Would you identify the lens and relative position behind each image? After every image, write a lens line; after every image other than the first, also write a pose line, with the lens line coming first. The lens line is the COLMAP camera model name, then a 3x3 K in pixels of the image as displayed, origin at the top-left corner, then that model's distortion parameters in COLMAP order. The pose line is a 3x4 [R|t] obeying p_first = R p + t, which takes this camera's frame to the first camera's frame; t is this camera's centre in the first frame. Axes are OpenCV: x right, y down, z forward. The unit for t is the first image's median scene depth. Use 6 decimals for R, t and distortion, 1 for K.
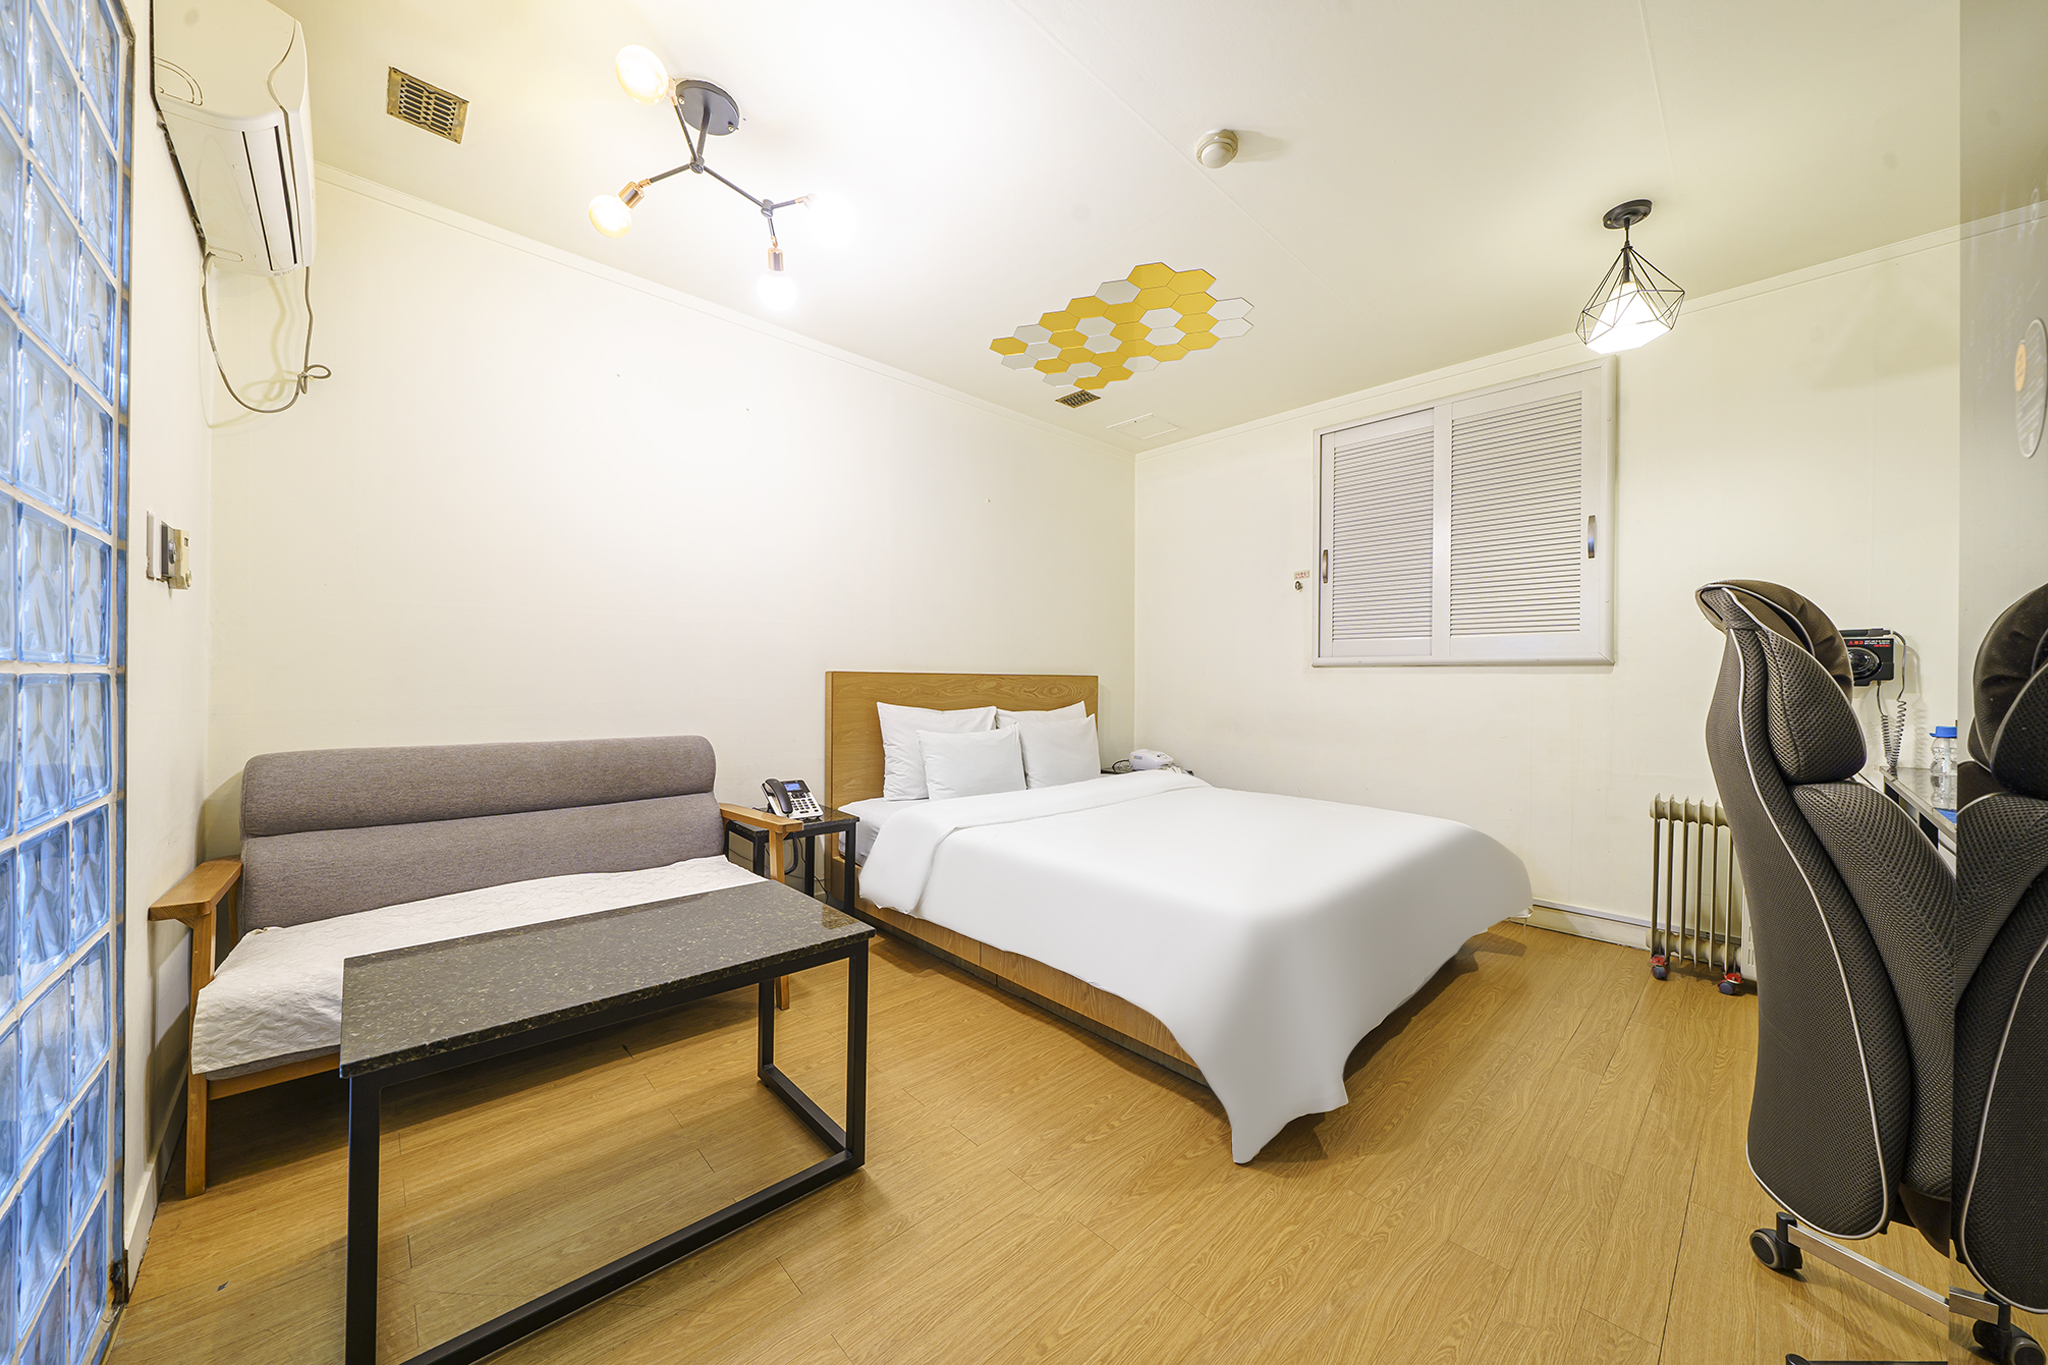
lens RADIAL K [[705.6, 0, 1037.7], [0, 705.6, 680.3], [0, 0, 1]] dist [0.002005, 0.000076]
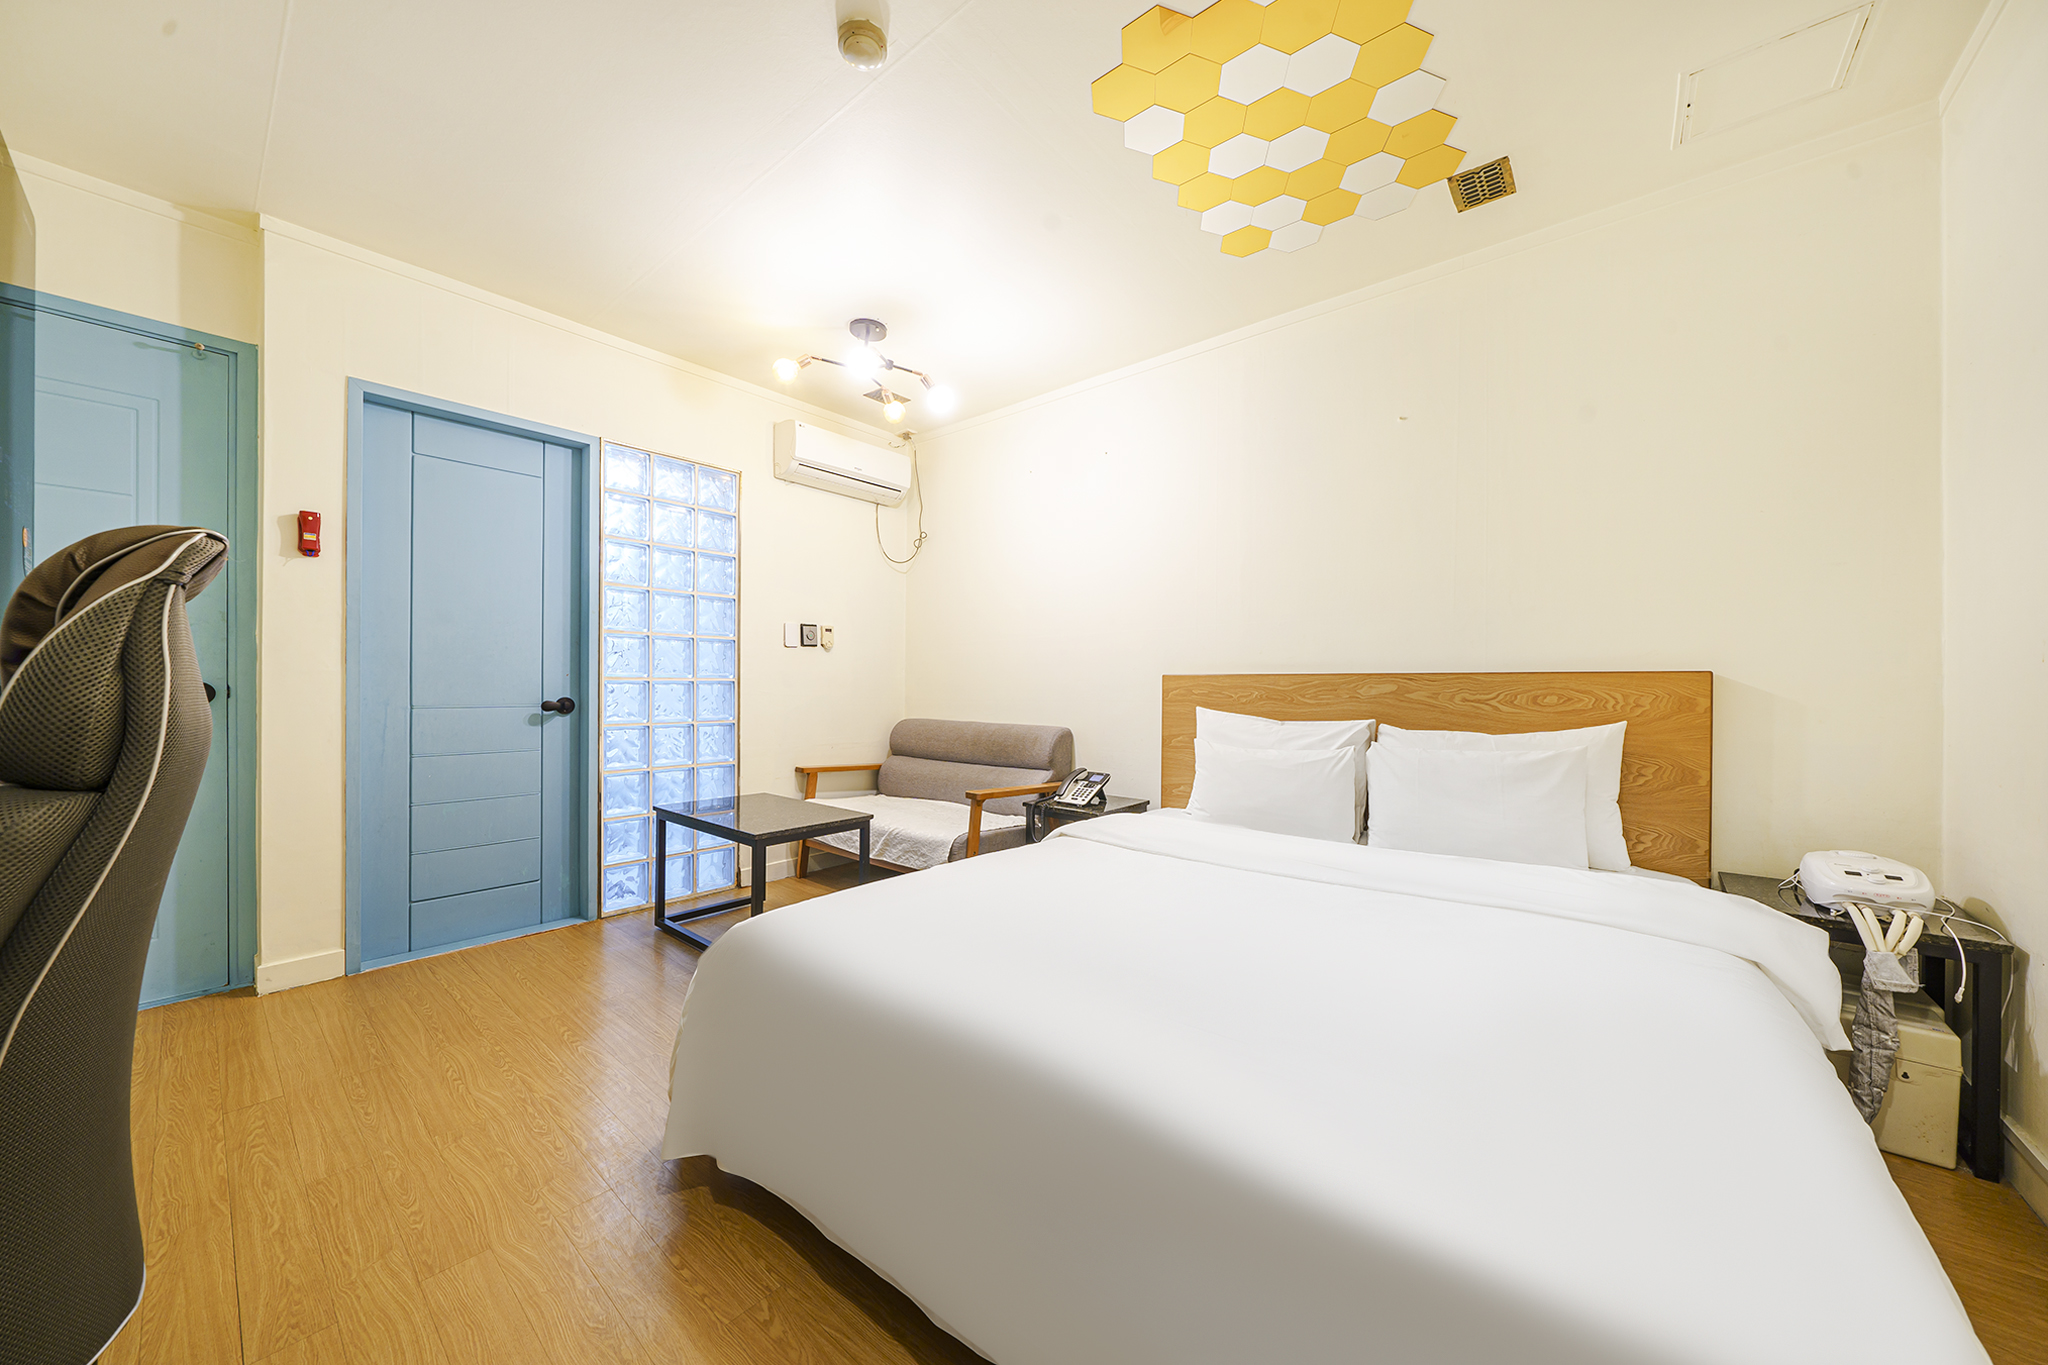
lens RADIAL K [[699.9, 0, 1021.8], [0, 699.9, 690.3], [0, 0, 1]] dist [-0.005808, -0.000086]
pose [[0.117620, -0.004748, -0.993047, 0.683564], [-0.004402, 0.999976, -0.005302, 0.015777], [0.993049, 0.004996, 0.117596, 0.682106]]
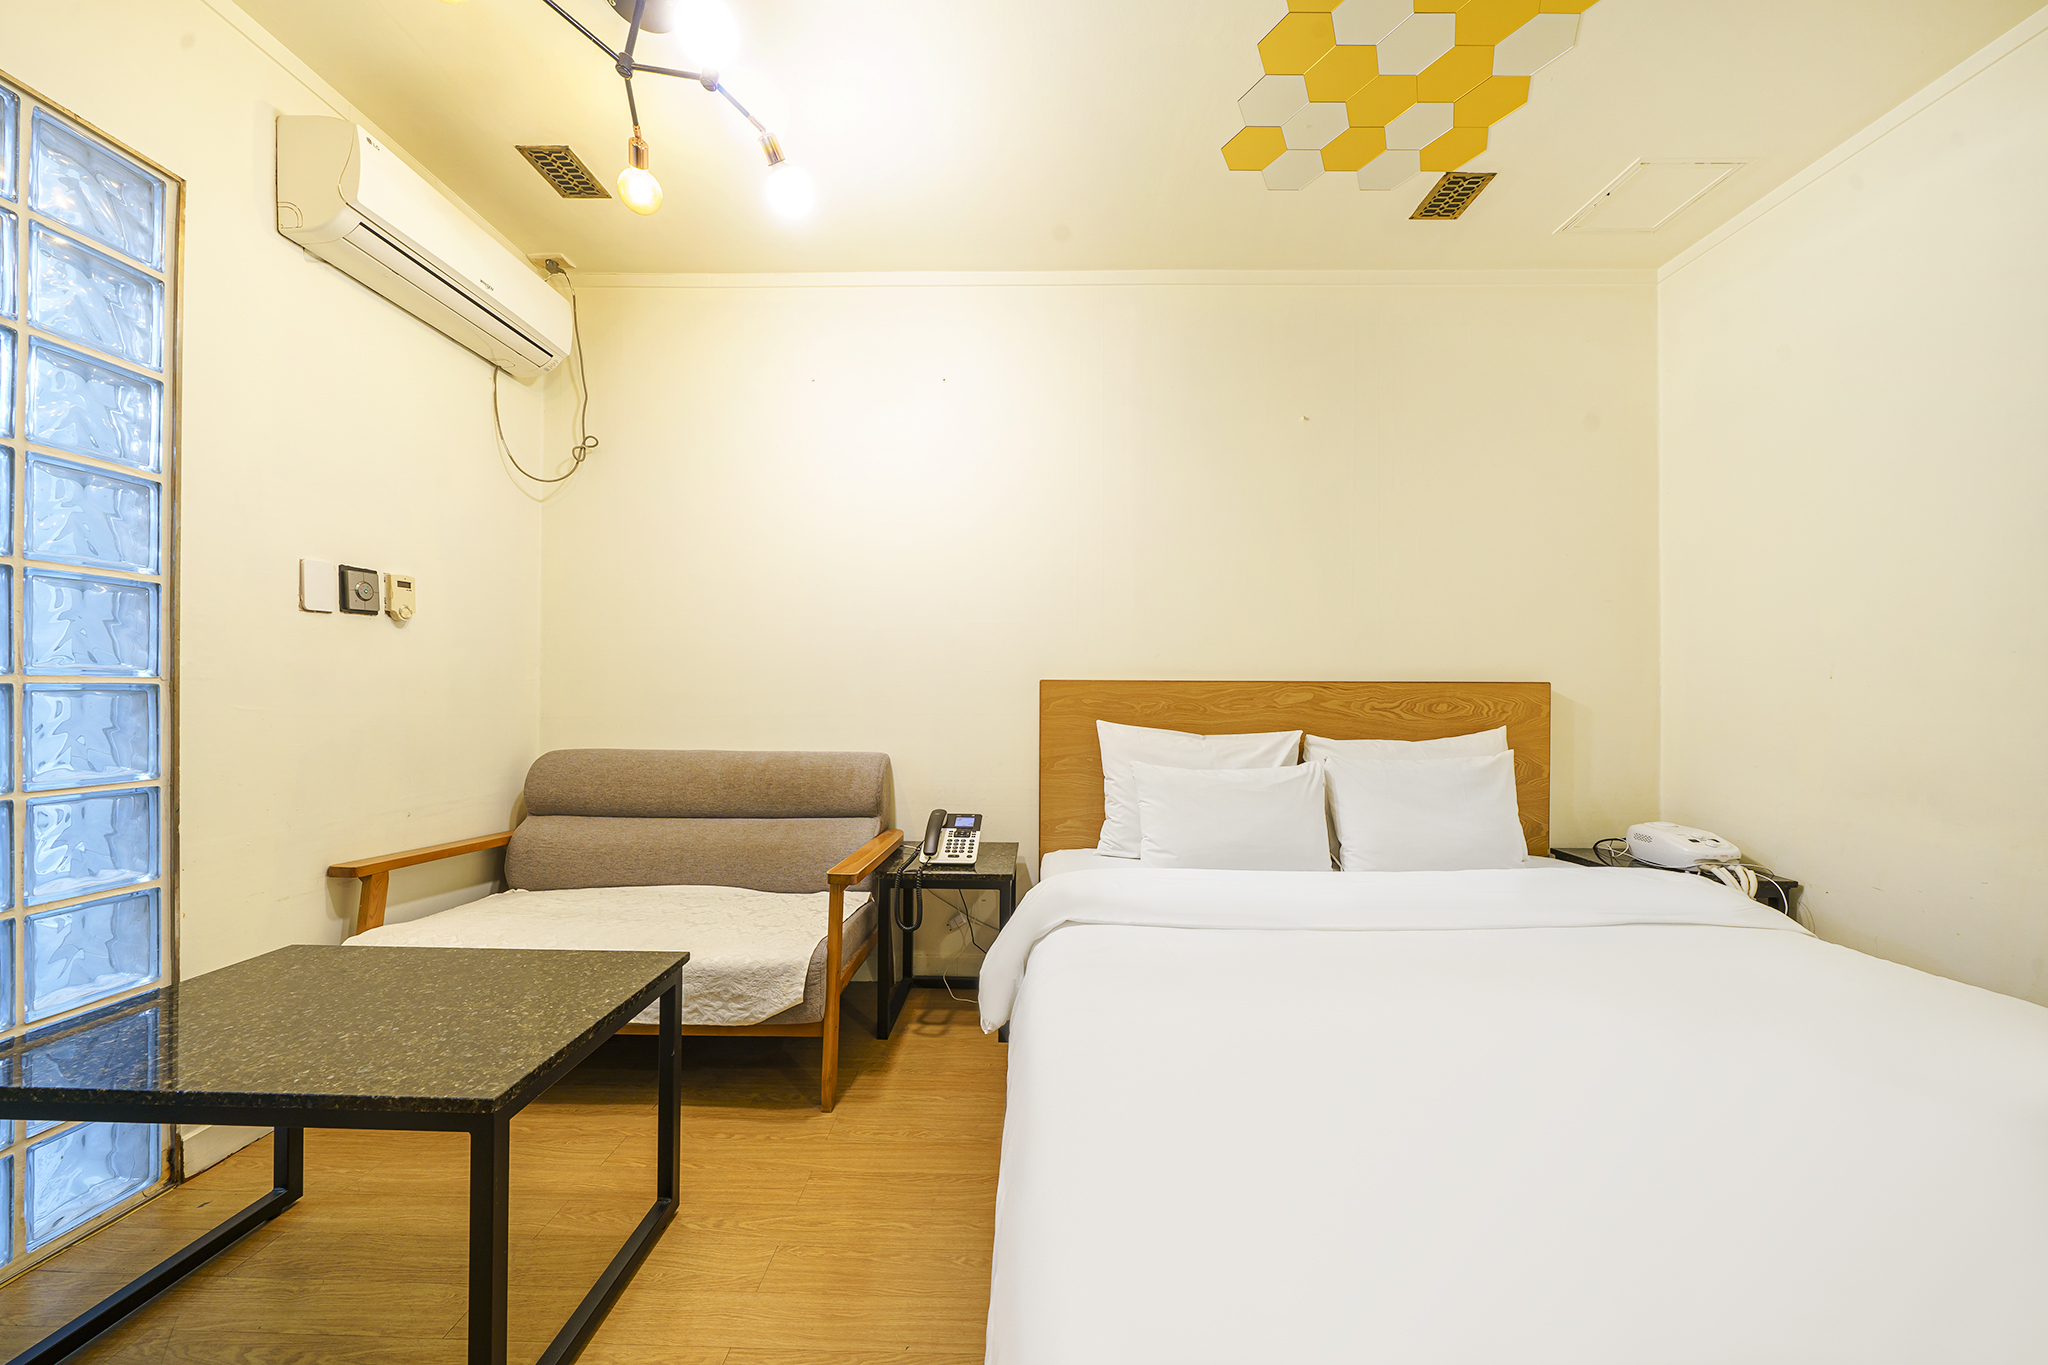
lens RADIAL K [[702.8, 0, 1015.7], [0, 702.8, 691.8], [0, 0, 1]] dist [-0.000316, -0.000127]
pose [[0.714491, -0.007198, -0.699607, 0.239853], [0.002615, 0.999968, -0.007618, 0.006638], [0.699639, 0.003613, 0.714487, 0.420093]]
